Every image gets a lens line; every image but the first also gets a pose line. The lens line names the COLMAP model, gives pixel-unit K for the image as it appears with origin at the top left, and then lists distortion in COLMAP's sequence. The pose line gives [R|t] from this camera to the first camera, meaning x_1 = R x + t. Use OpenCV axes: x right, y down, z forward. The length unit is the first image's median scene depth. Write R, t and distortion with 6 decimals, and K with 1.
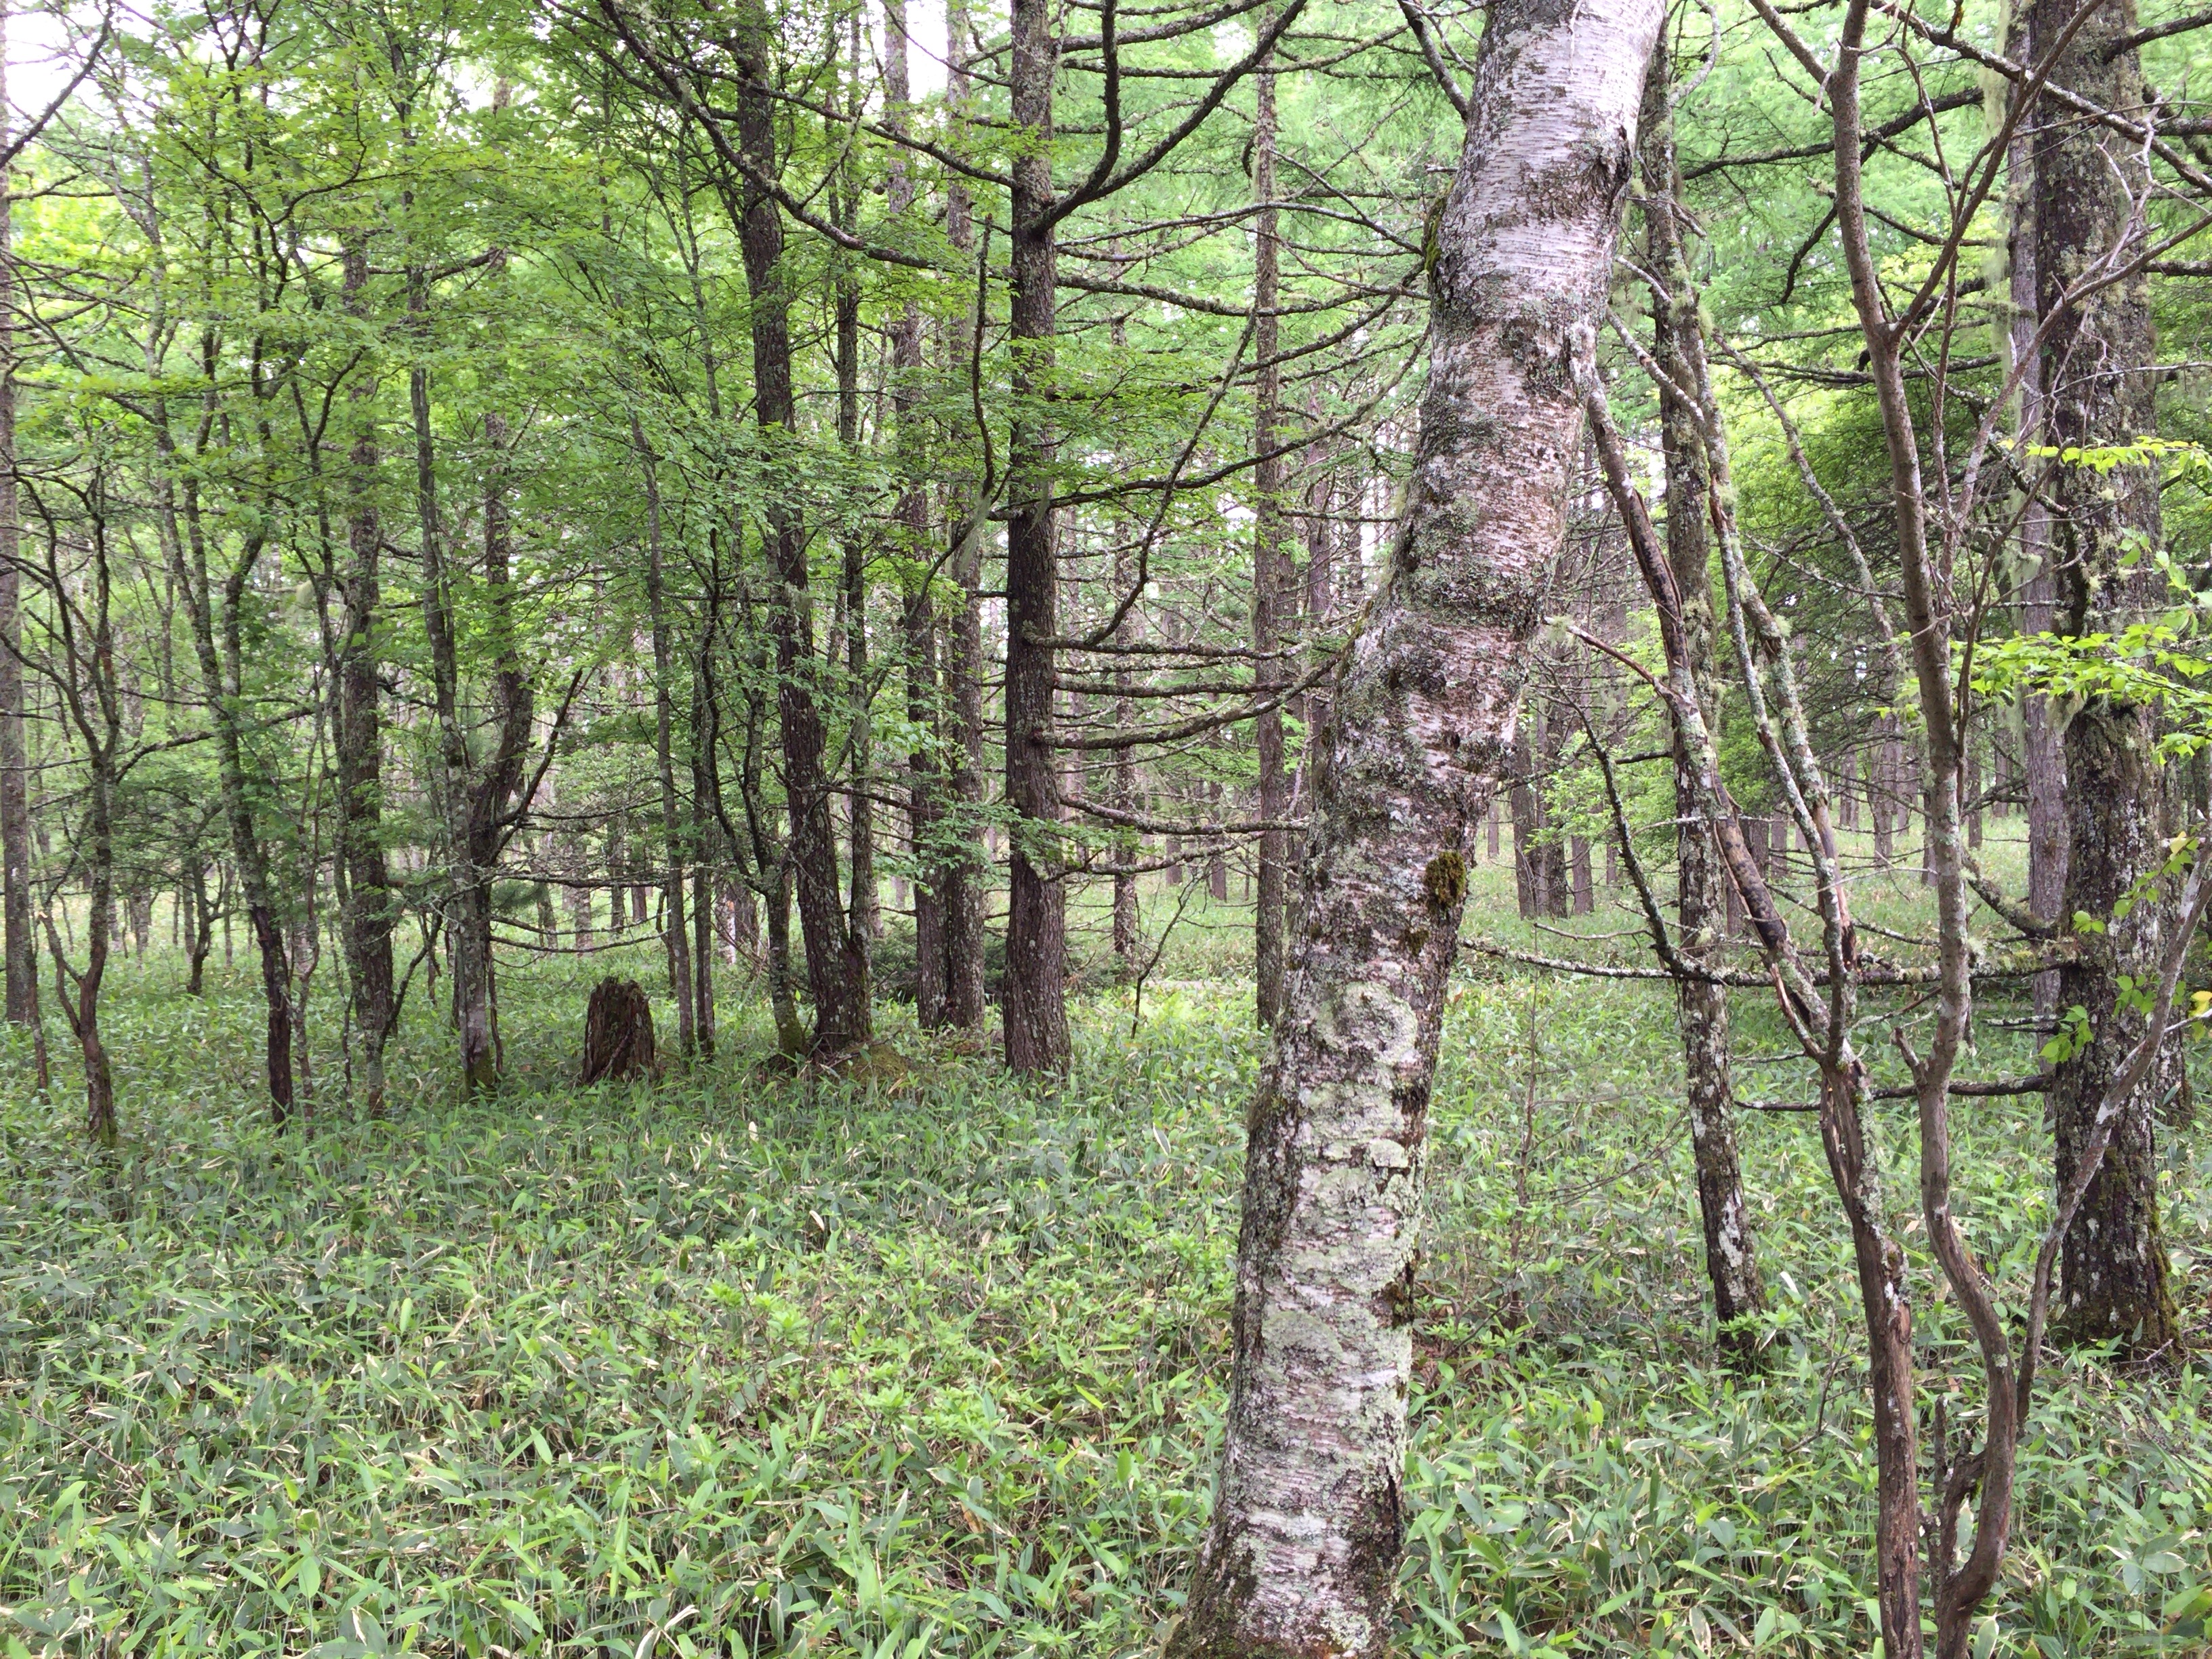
lens RADIAL K [[1895.4, 0, 1116.6], [0, 1895.4, 831.0], [0, 0, 1]] dist [0.094909, -0.132043]
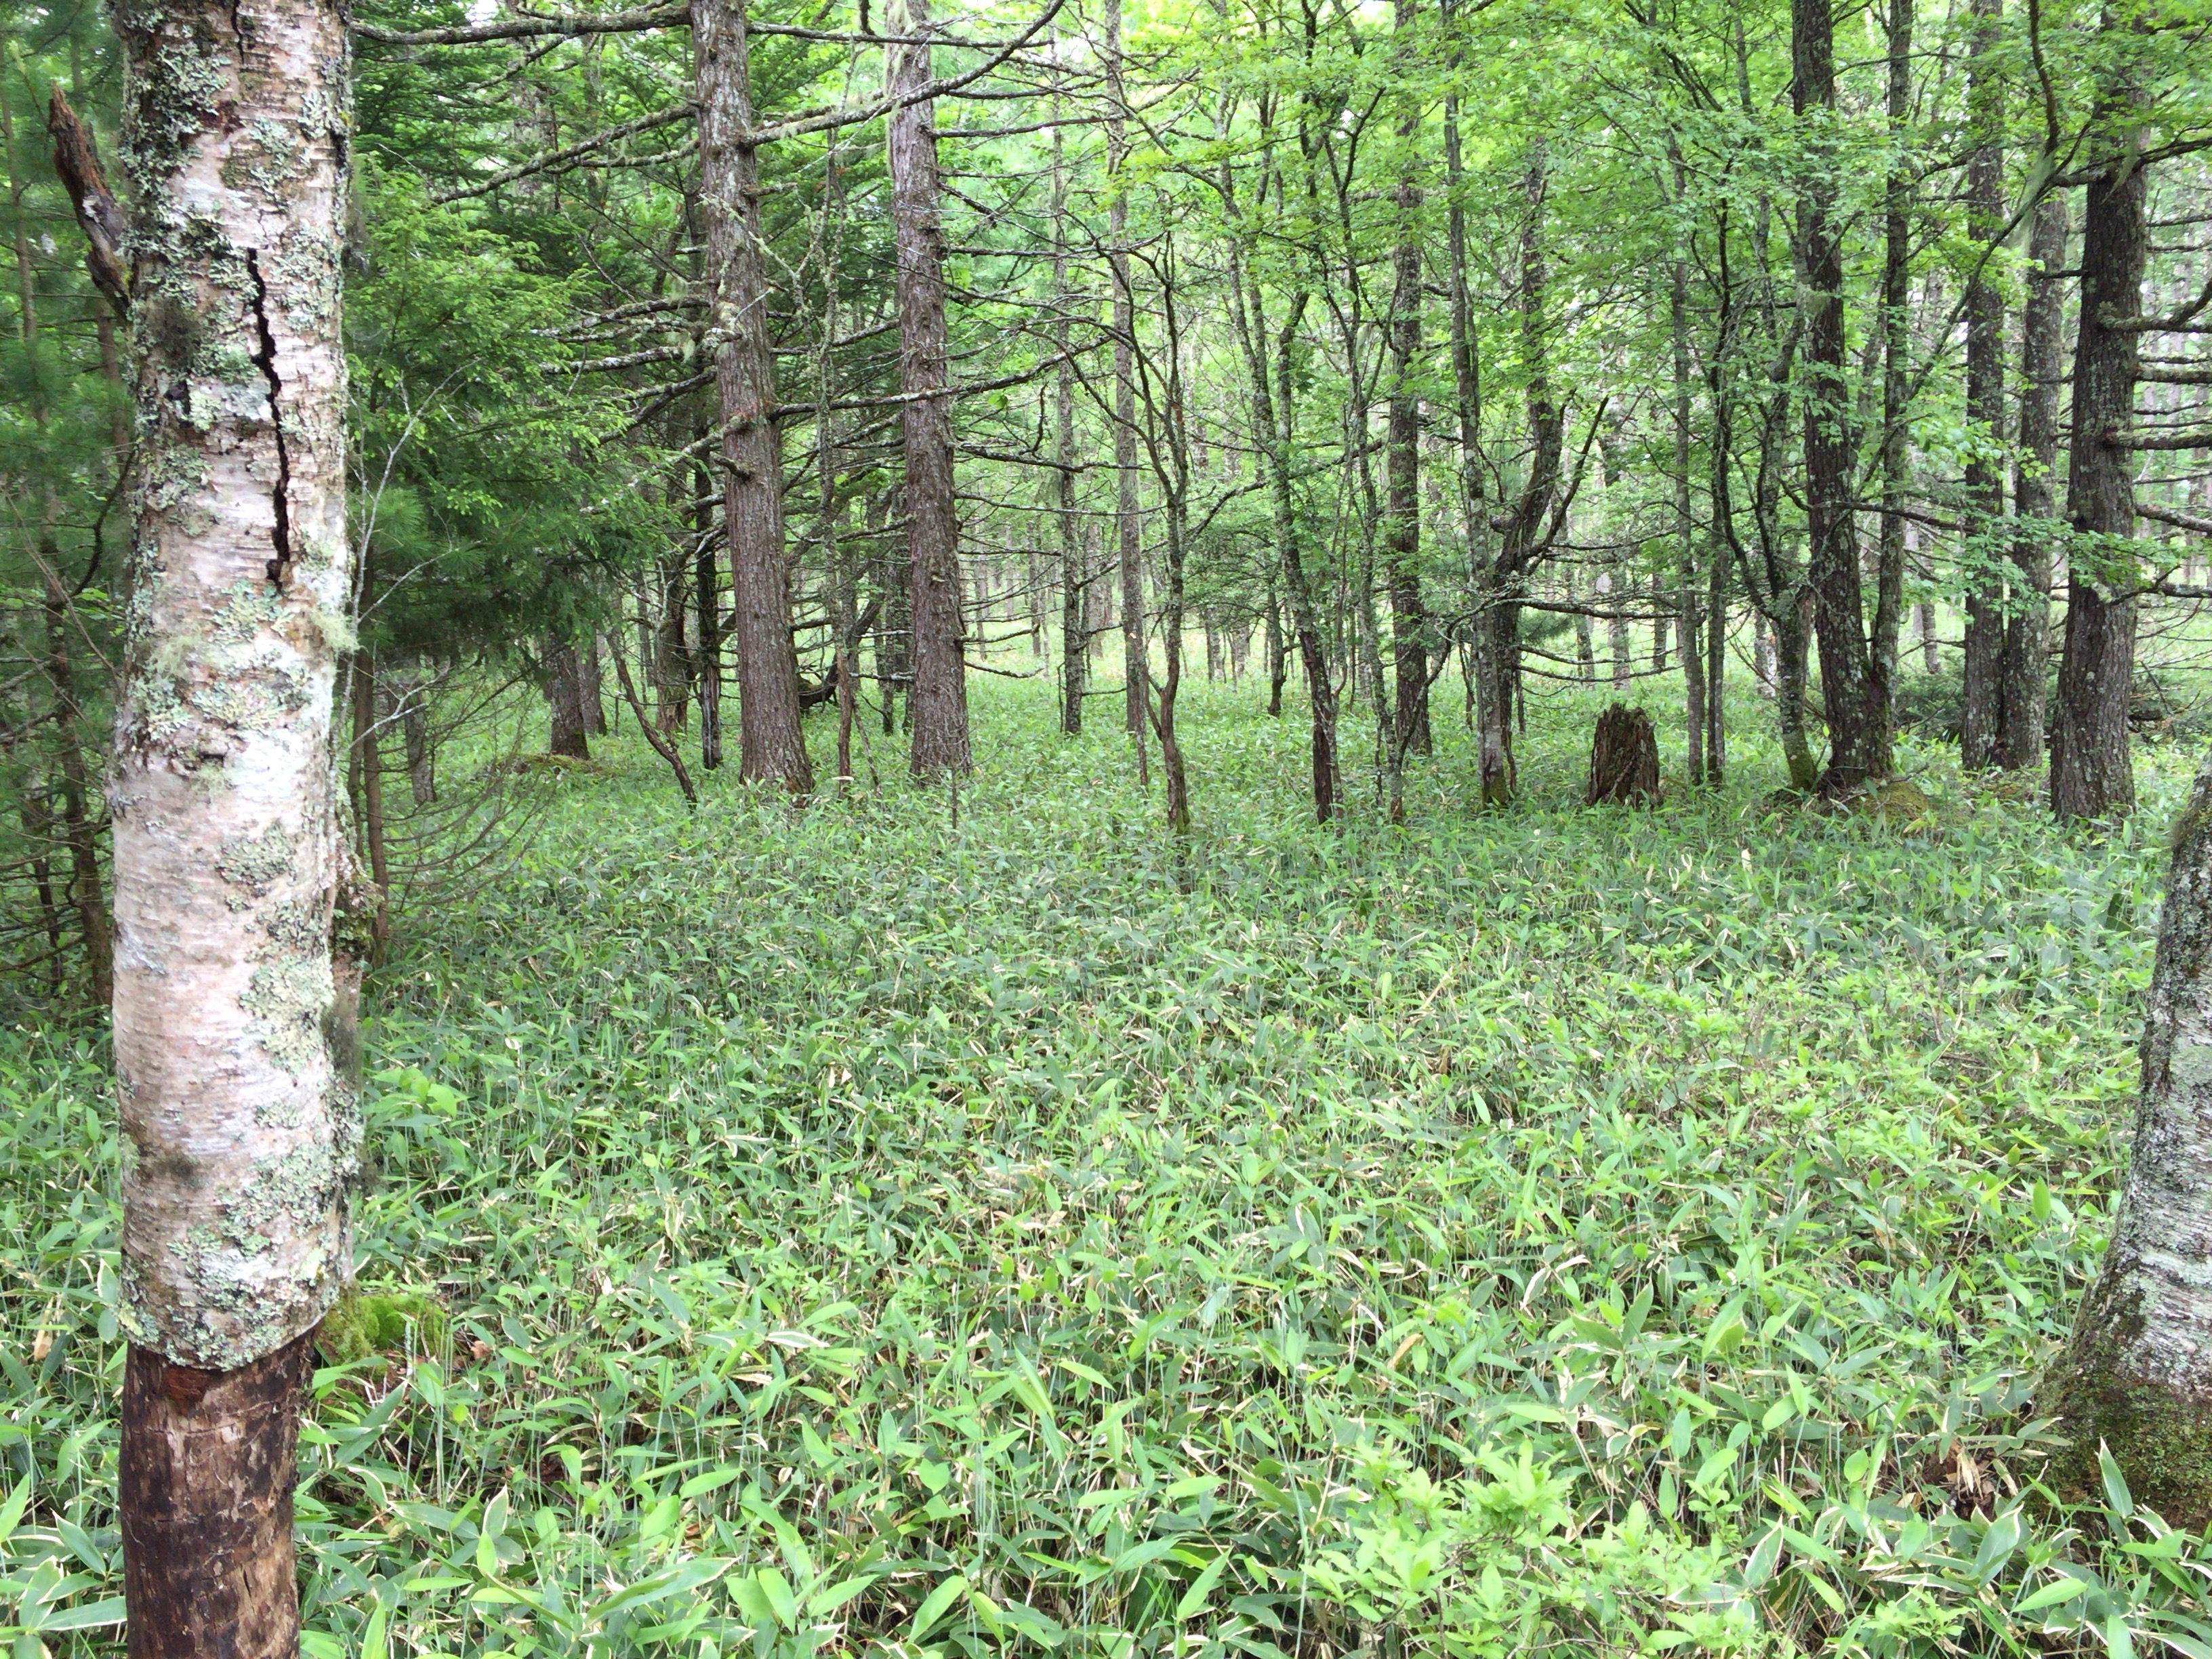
lens RADIAL K [[1895.4, 0, 1116.6], [0, 1895.4, 831.0], [0, 0, 1]] dist [0.094909, -0.132043]
pose [[0.857329, 0.057392, -0.511560, 0.109764], [0.012473, 0.991158, 0.132102, 0.024072], [0.514618, -0.119636, 0.849032, -0.025755]]
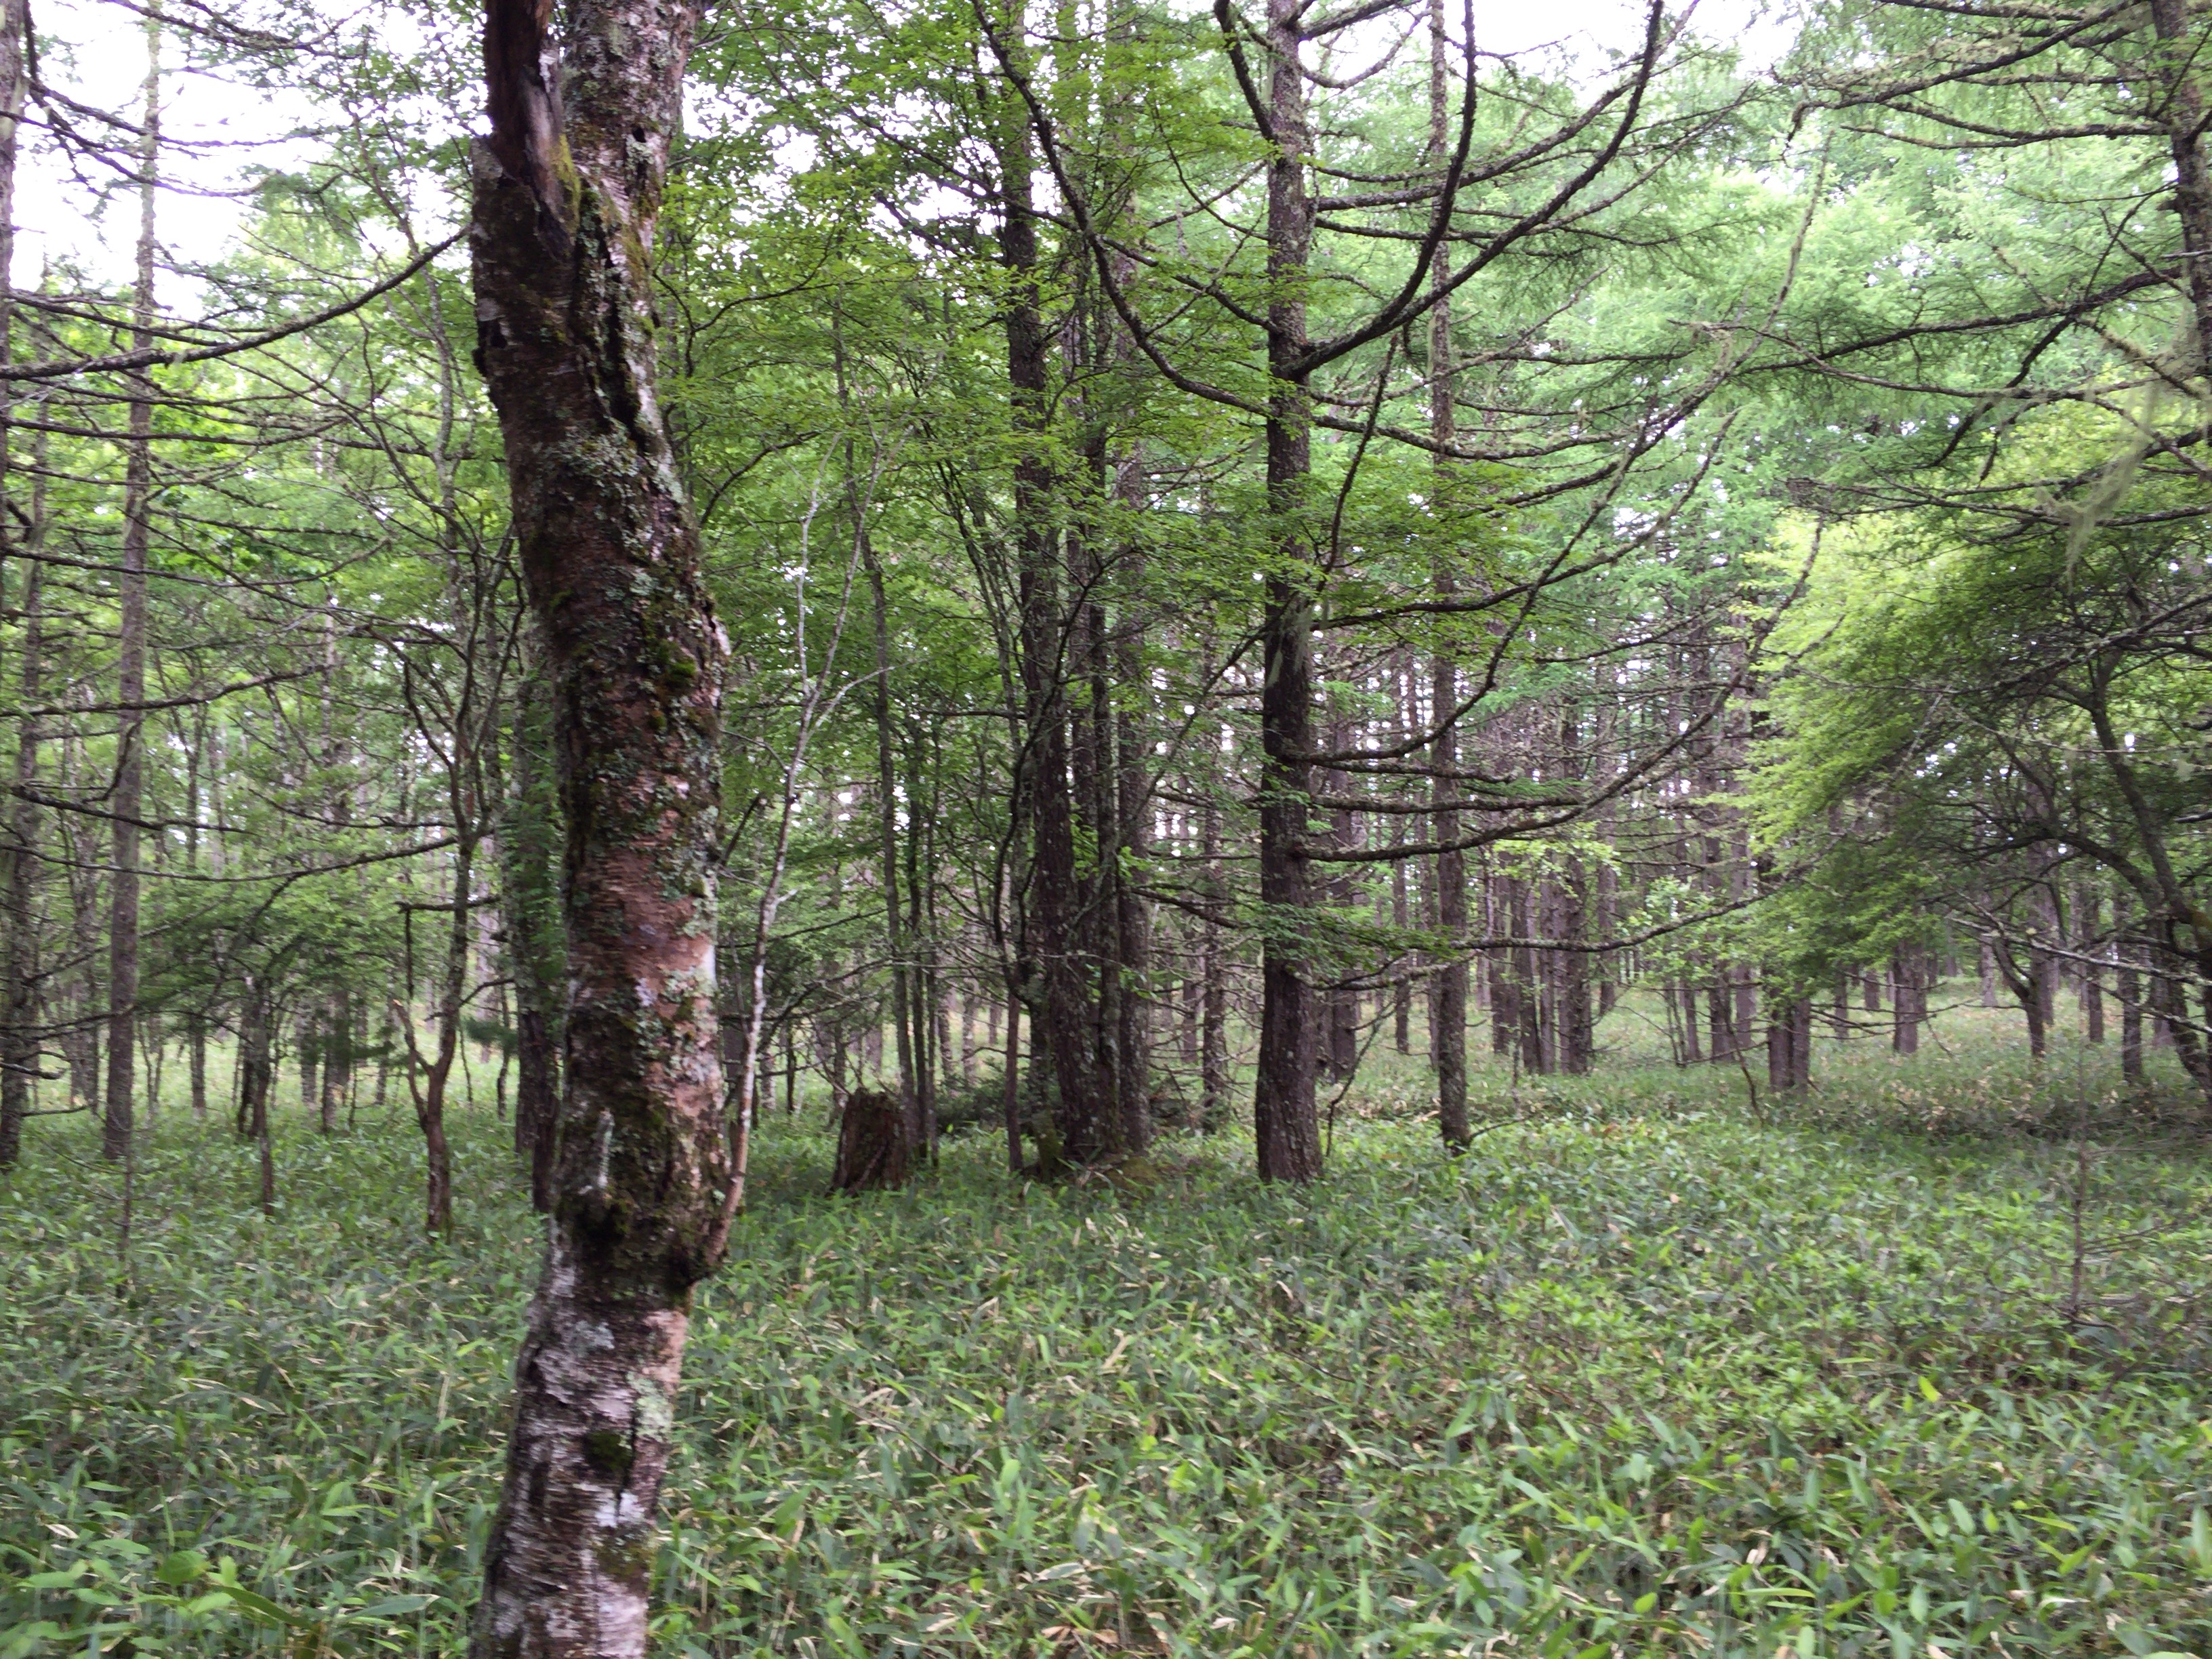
lens RADIAL K [[1895.4, 0, 1116.6], [0, 1895.4, 831.0], [0, 0, 1]] dist [0.094909, -0.132043]
pose [[0.997431, 0.011982, 0.070628, -0.771148], [-0.004914, 0.995034, -0.099411, 0.153191], [-0.071469, 0.098808, 0.992537, -0.036519]]
